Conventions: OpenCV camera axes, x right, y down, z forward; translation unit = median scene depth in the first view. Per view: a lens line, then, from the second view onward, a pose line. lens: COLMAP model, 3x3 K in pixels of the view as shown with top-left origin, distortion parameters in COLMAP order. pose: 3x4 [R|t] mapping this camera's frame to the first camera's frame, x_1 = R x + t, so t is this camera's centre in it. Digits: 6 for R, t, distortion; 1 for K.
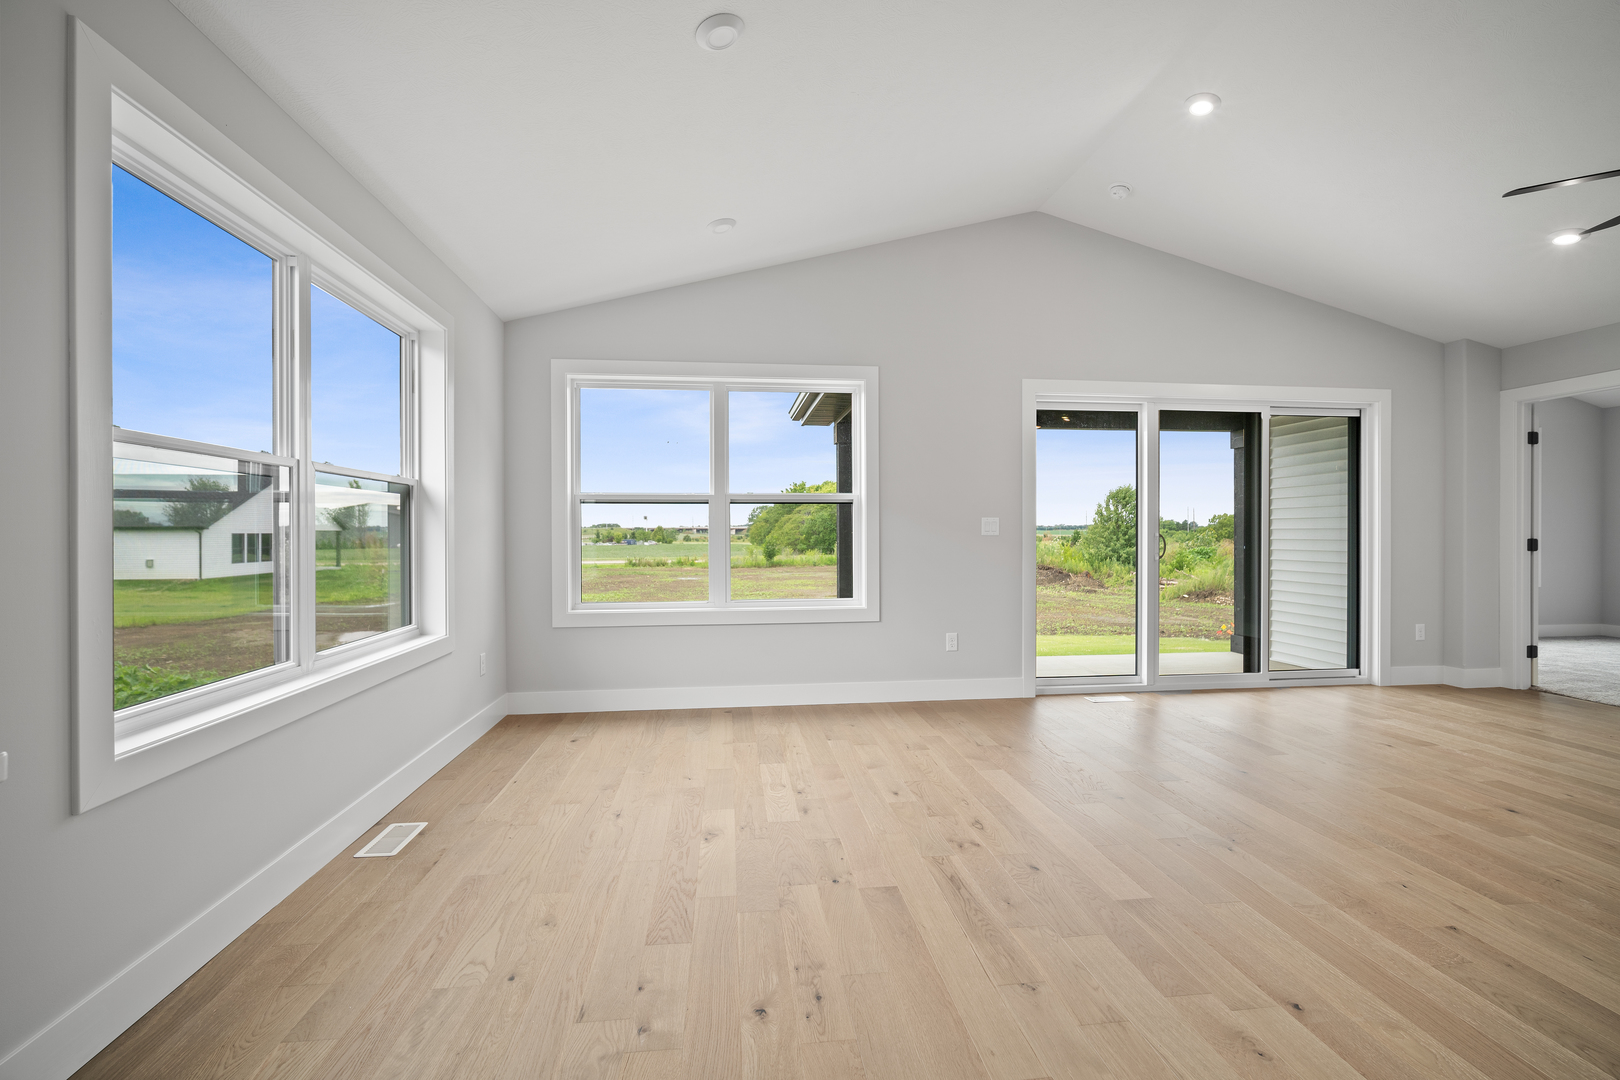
lens RADIAL K [[699.7, 0, 805.6], [0, 699.7, 534.6], [0, 0, 1]] dist [-0.007836, 0.000023]
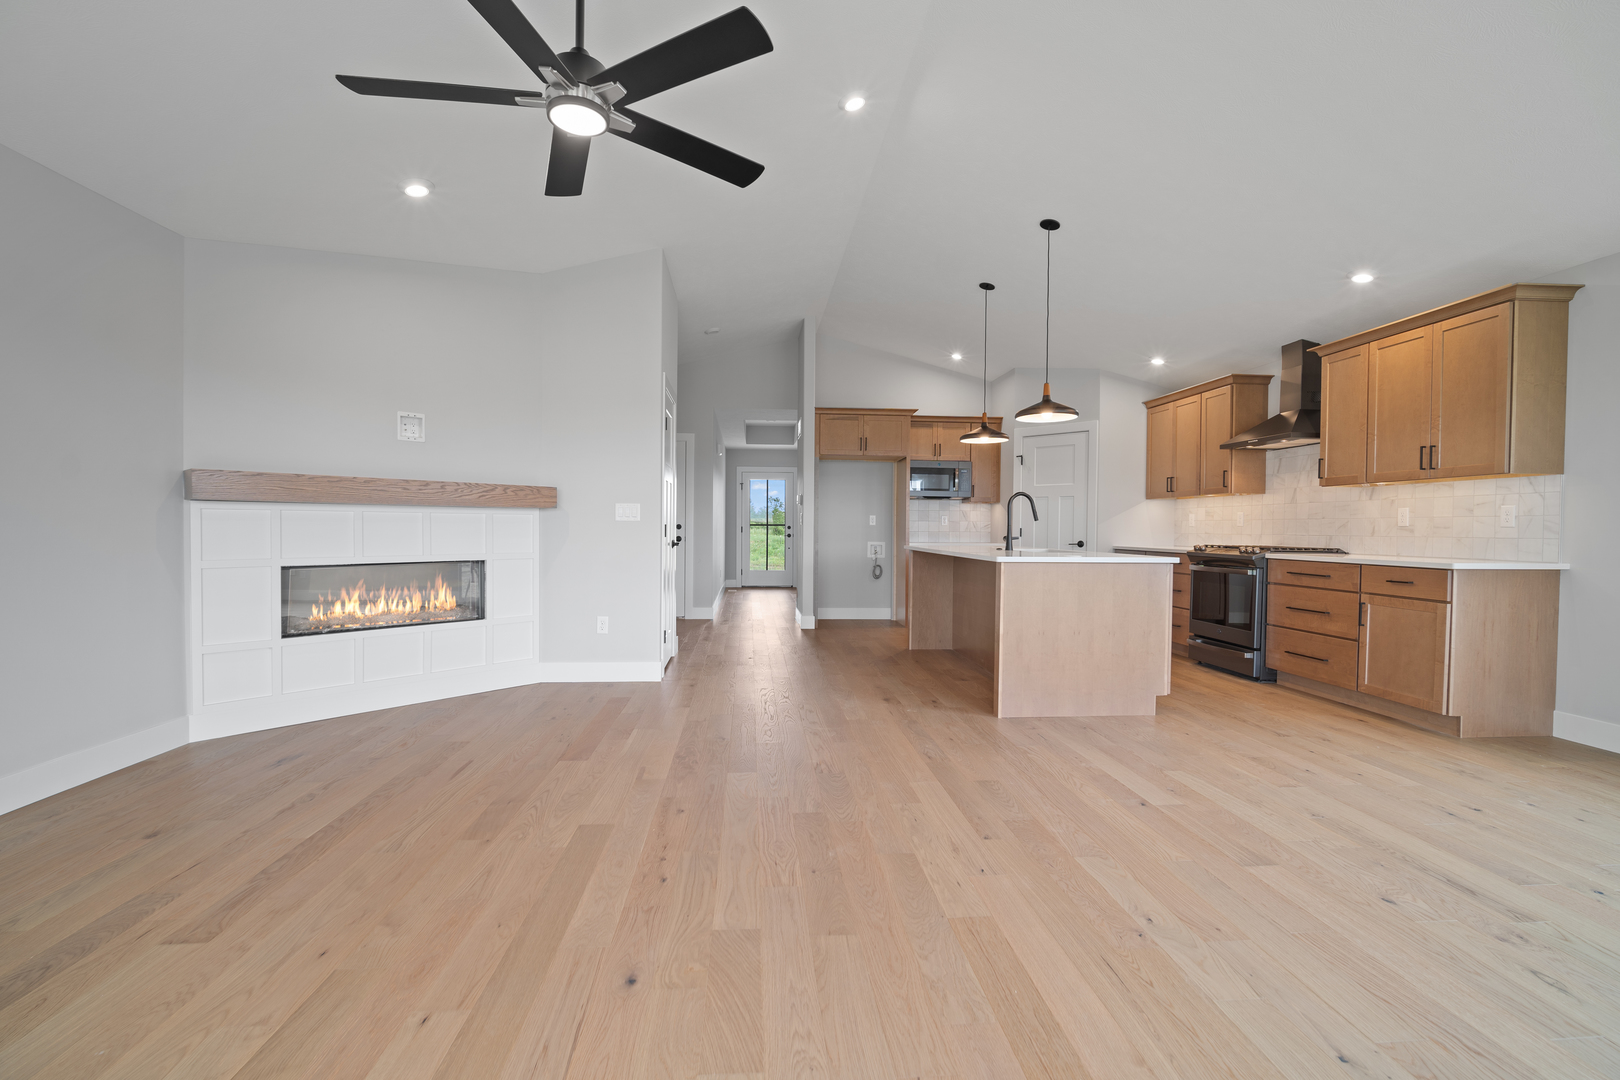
lens RADIAL K [[709.9, 0, 808.2], [0, 709.9, 542.2], [0, 0, 1]] dist [-0.003405, 0.000519]
pose [[-0.999548, -0.005106, 0.029619, 0.904697], [-0.004486, 0.999770, 0.020966, 0.018068], [-0.029720, 0.020824, -0.999341, 1.672167]]
